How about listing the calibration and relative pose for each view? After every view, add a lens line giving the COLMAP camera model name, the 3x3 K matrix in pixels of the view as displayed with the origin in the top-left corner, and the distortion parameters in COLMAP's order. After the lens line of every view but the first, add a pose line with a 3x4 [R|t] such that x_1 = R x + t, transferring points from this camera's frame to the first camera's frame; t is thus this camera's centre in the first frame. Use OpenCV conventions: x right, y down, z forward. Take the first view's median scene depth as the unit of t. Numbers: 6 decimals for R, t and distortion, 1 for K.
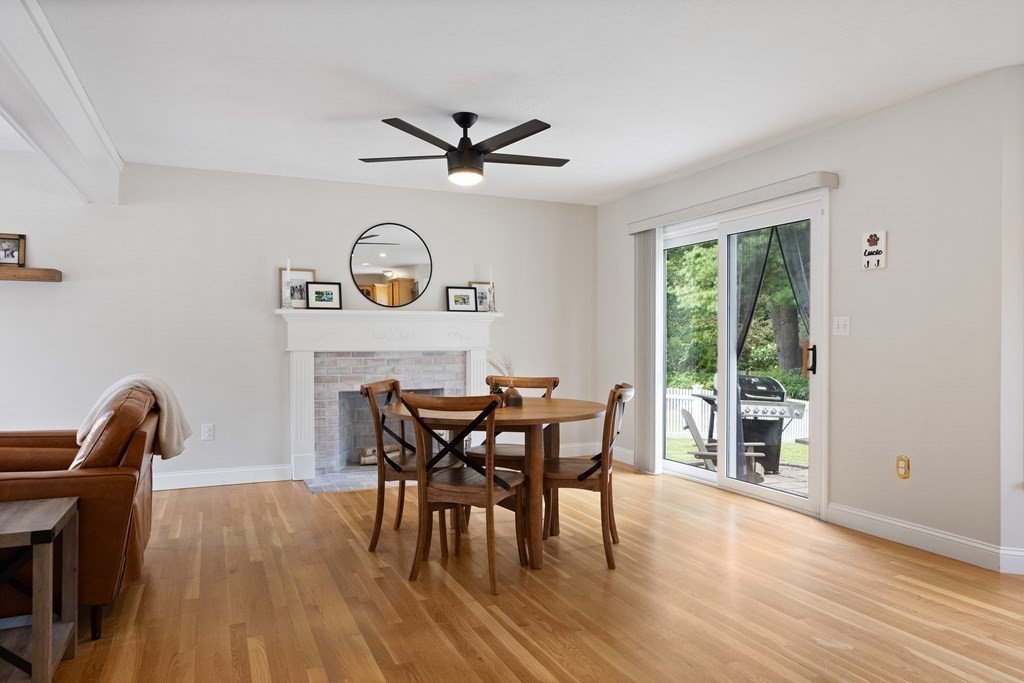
lens RADIAL K [[659.2, 0, 507.5], [0, 659.2, 344.8], [0, 0, 1]] dist [-0.002081, -0.000206]
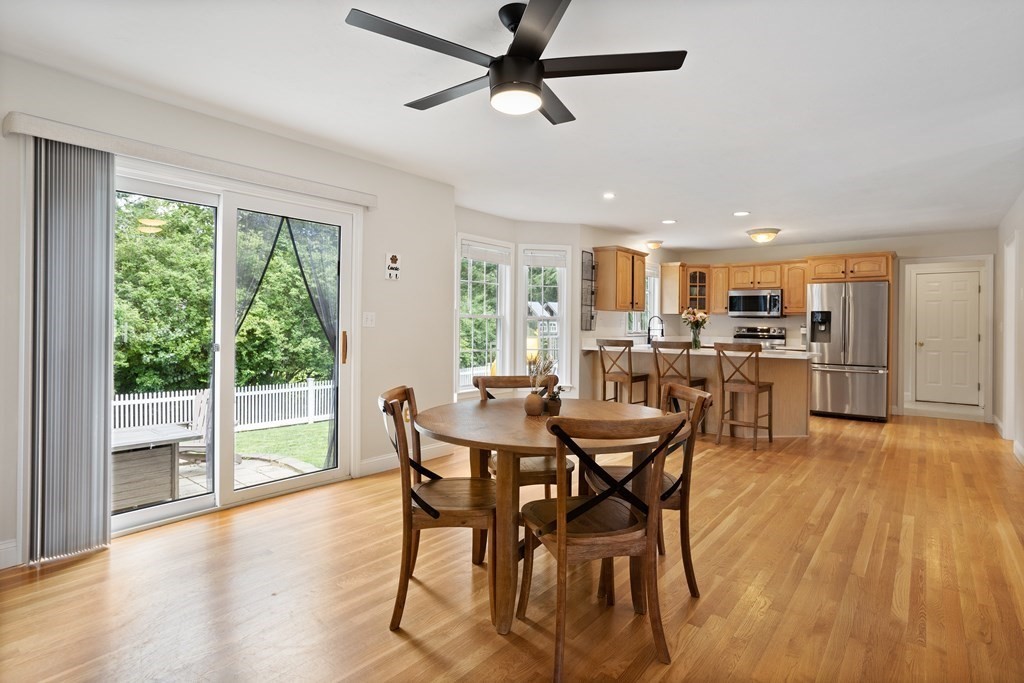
lens RADIAL K [[520.8, 0, 512.0], [0, 520.8, 328.9], [0, 0, 1]] dist [-0.059549, 0.030514]
pose [[-0.451145, -0.010024, 0.892394, -0.400553], [-0.003953, 0.999950, 0.009234, -0.016107], [-0.892442, 0.000638, -0.451162, 0.934248]]
